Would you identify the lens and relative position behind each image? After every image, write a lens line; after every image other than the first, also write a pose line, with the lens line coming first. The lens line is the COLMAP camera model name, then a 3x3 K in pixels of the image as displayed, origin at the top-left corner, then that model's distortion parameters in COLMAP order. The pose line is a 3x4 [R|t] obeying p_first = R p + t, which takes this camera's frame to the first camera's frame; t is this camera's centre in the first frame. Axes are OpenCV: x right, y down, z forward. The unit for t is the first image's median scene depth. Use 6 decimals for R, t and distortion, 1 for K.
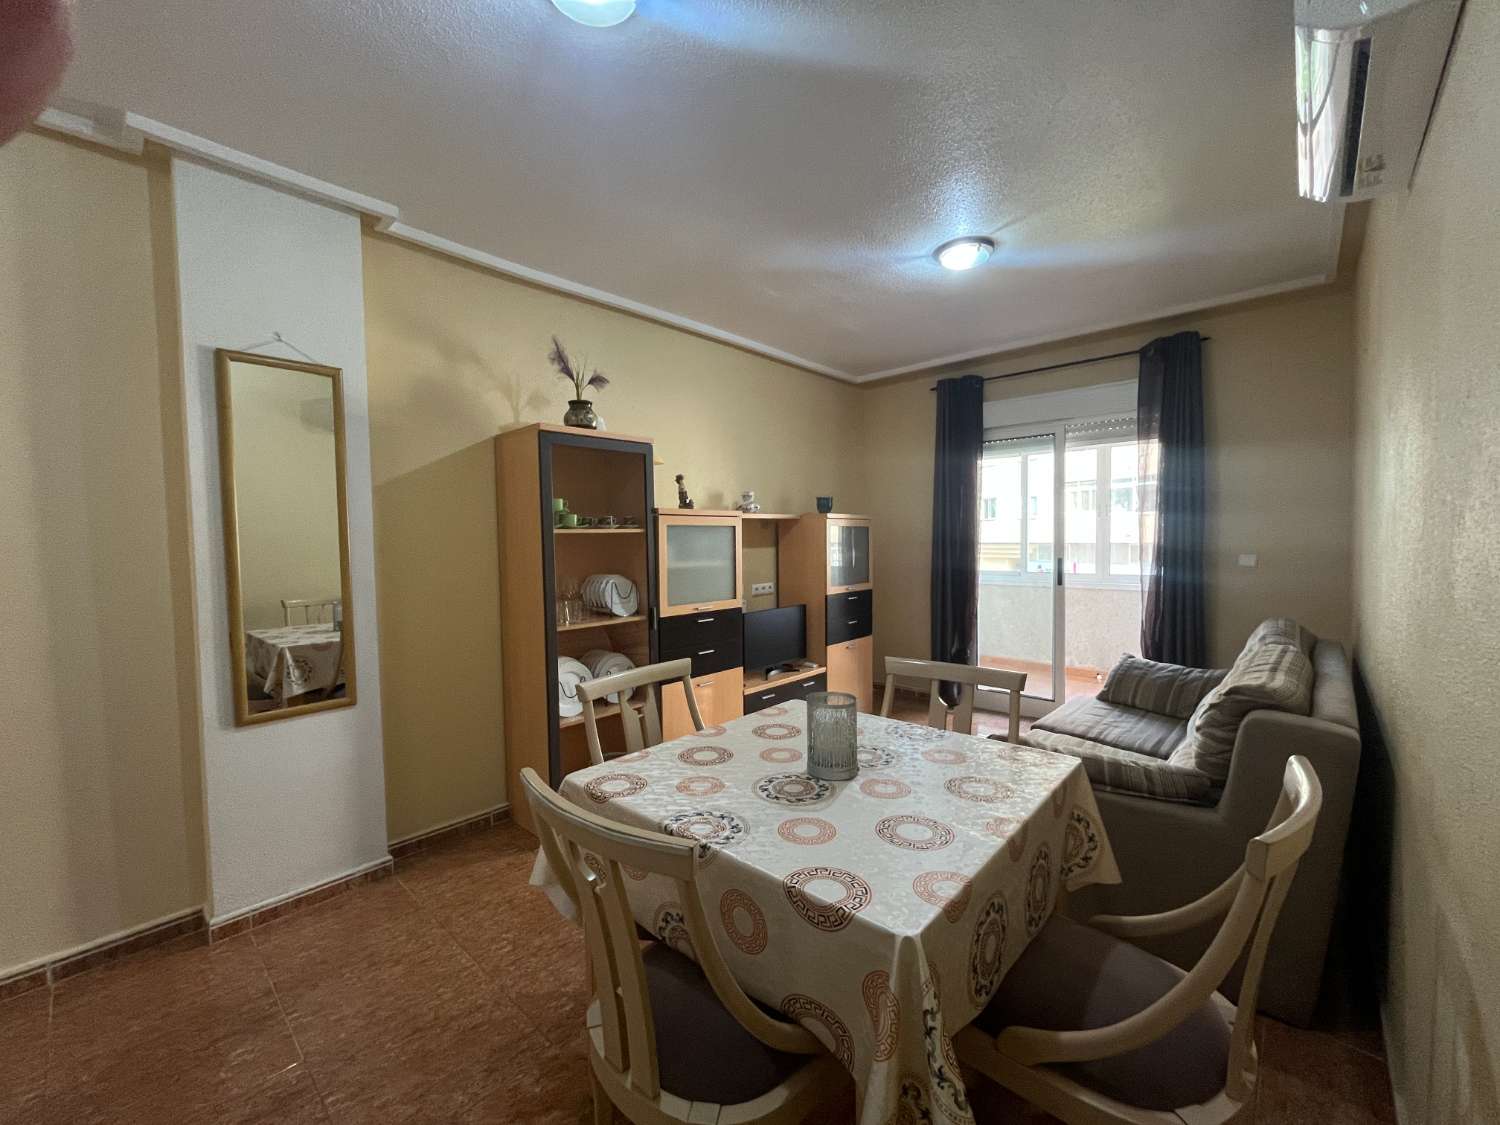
lens RADIAL K [[609.1, 0, 755.2], [0, 609.1, 567.0], [0, 0, 1]] dist [-0.001458, -0.000377]
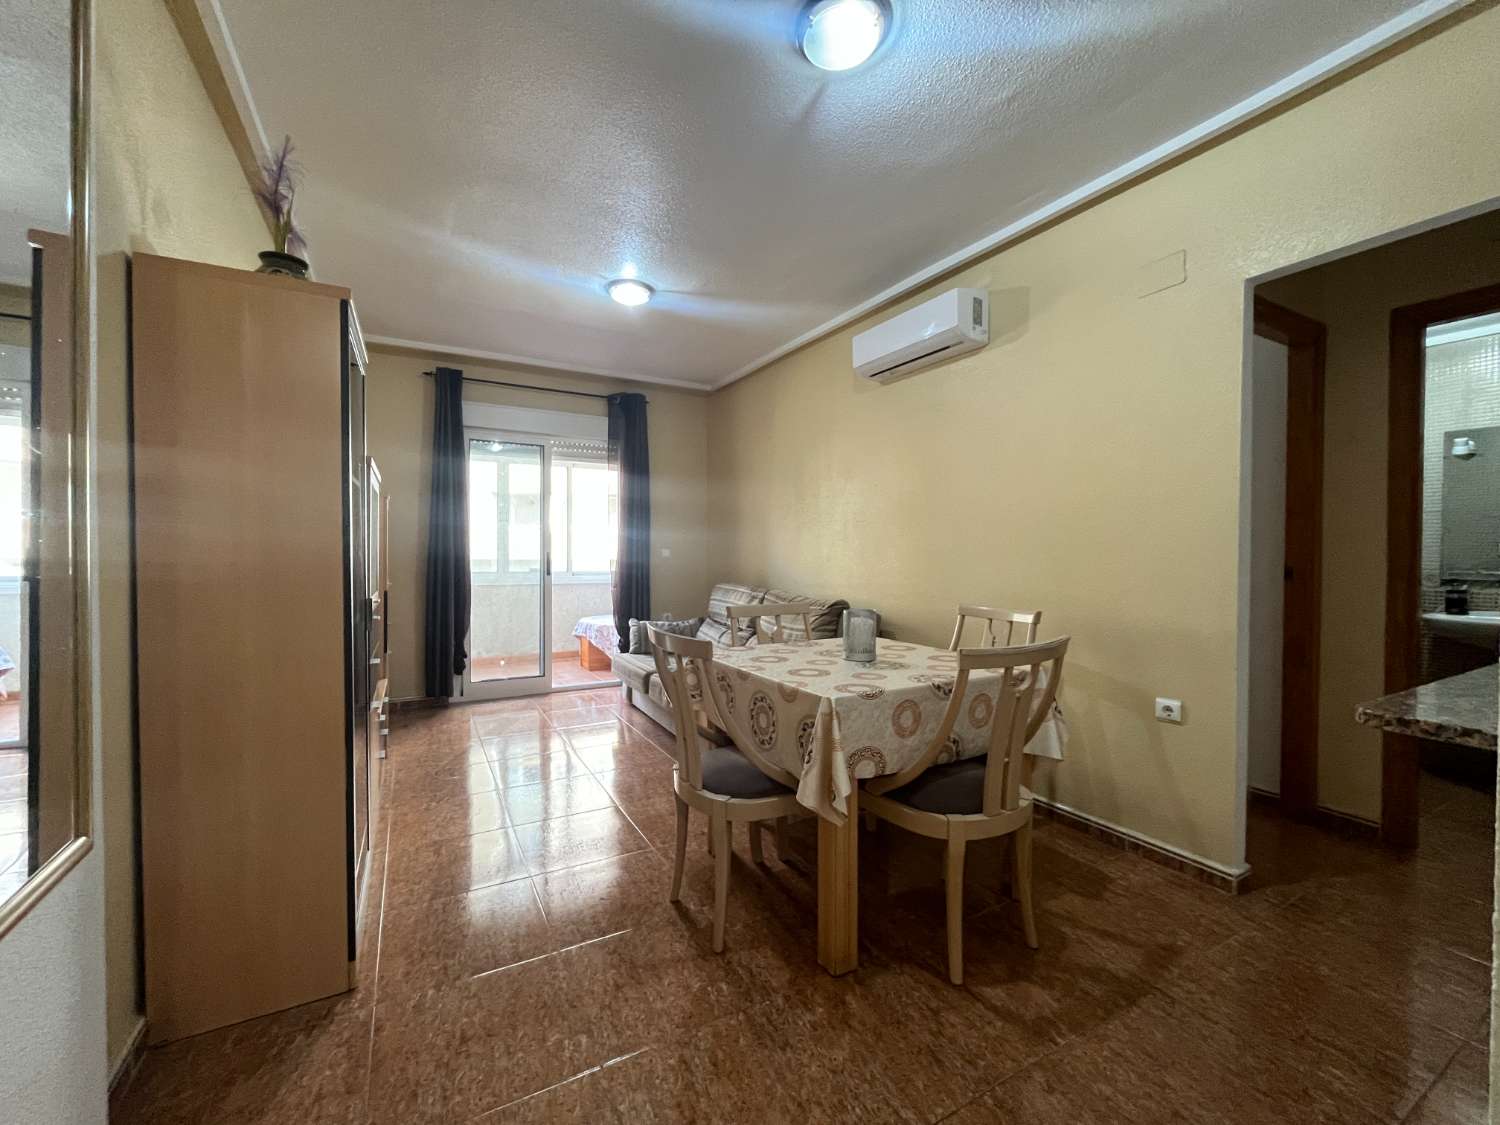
lens RADIAL K [[609.1, 0, 750.0], [0, 609.1, 558.7], [0, 0, 1]] dist [-0.001458, -0.000377]
pose [[0.328391, 0.007003, 0.944516, -0.523763], [0.032412, 0.999300, -0.018678, 0.035194], [-0.943985, 0.036748, 0.327935, 0.277161]]
